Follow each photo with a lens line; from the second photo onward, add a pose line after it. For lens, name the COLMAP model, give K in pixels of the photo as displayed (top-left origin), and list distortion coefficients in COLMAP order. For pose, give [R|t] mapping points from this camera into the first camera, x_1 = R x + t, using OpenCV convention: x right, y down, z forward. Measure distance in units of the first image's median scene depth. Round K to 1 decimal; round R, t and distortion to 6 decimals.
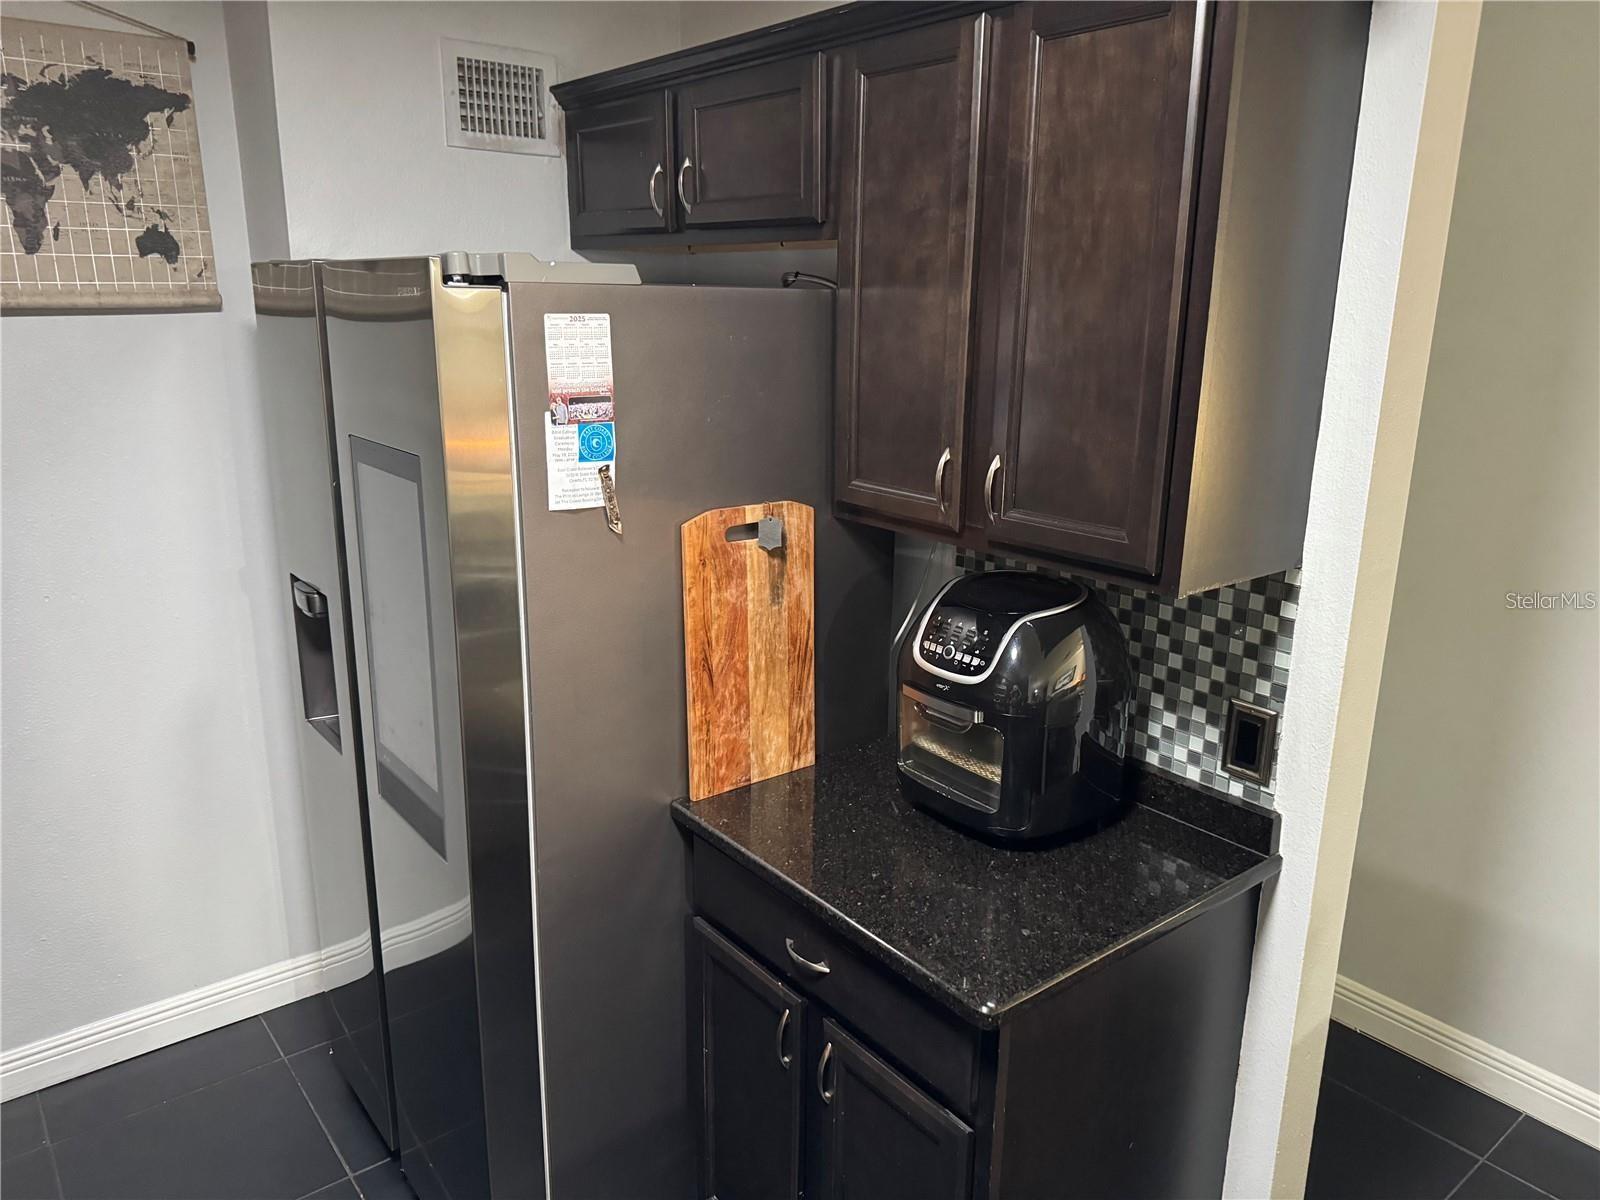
lens RADIAL K [[1120.7, 0, 791.2], [0, 1120.7, 597.6], [0, 0, 1]] dist [0.120697, -0.169641]
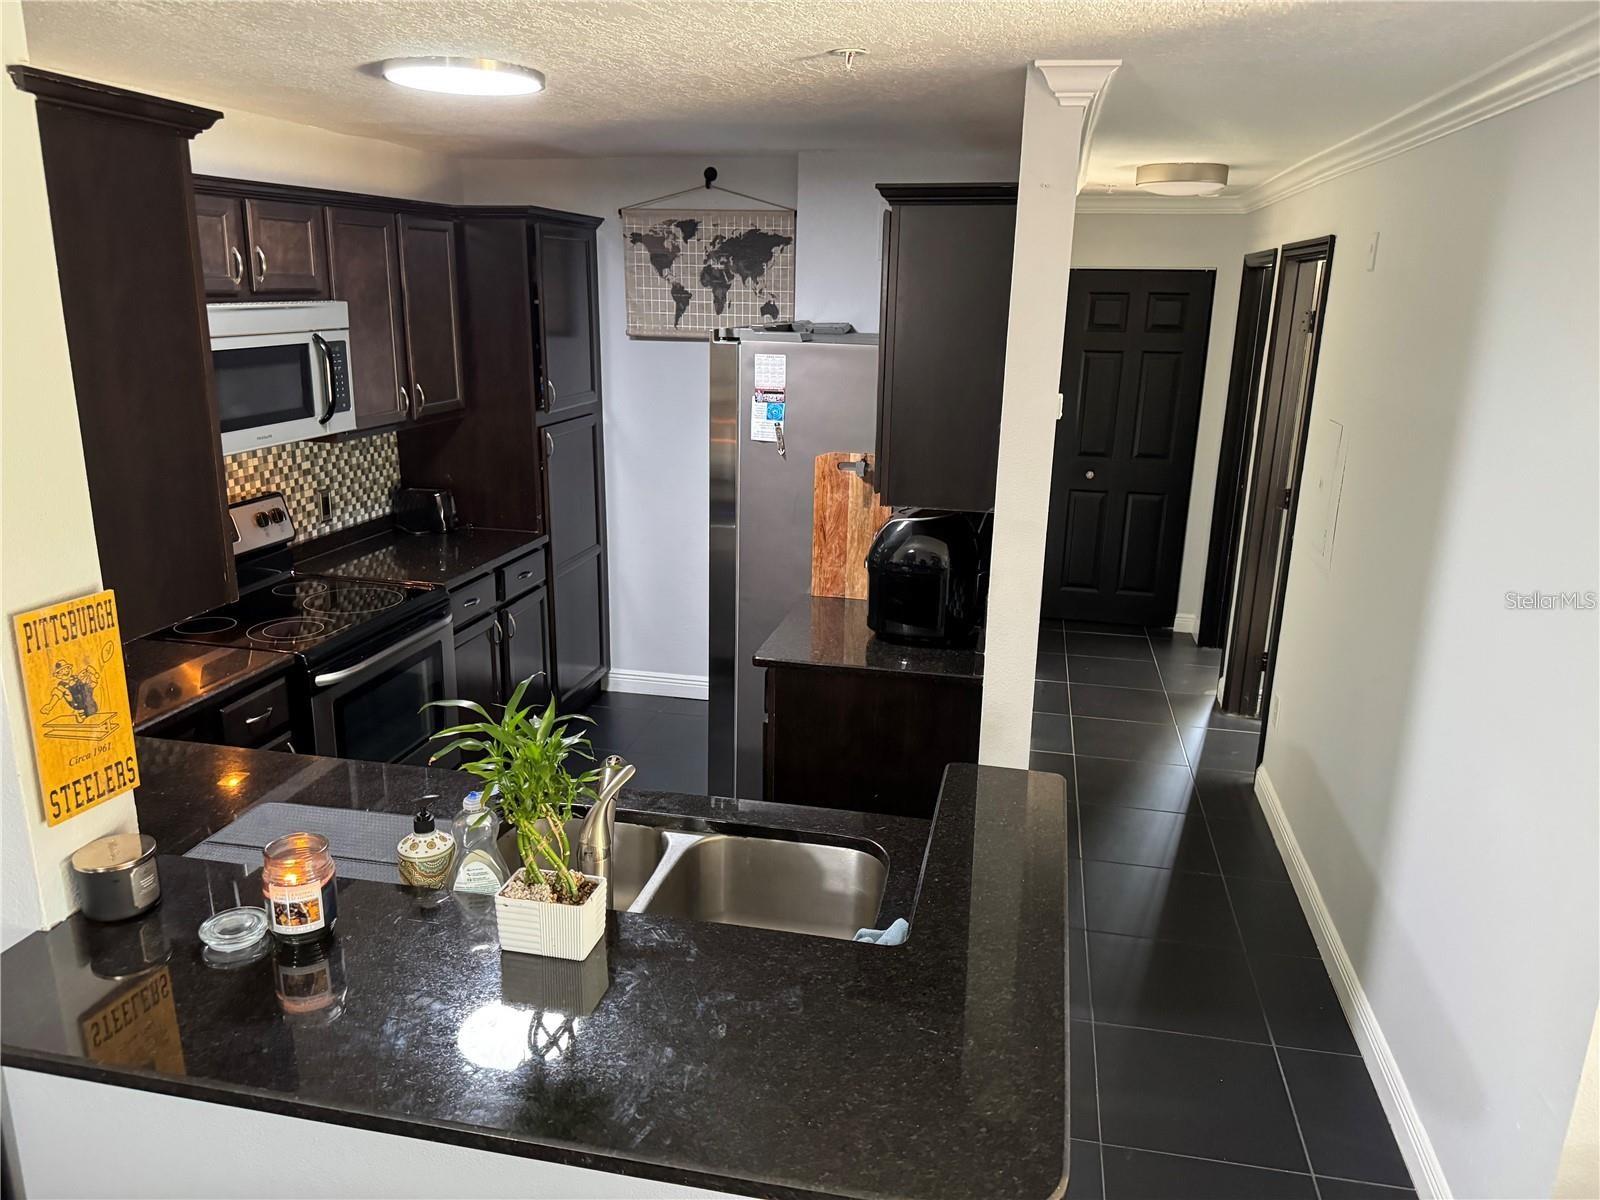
lens RADIAL K [[1120.7, 0, 791.2], [0, 1120.7, 597.6], [0, 0, 1]] dist [0.120697, -0.169641]
pose [[0.620657, 0.207781, -0.756050, 1.406899], [-0.206050, 0.973580, 0.098412, -0.006006], [0.756524, 0.094704, 0.647073, -0.326392]]
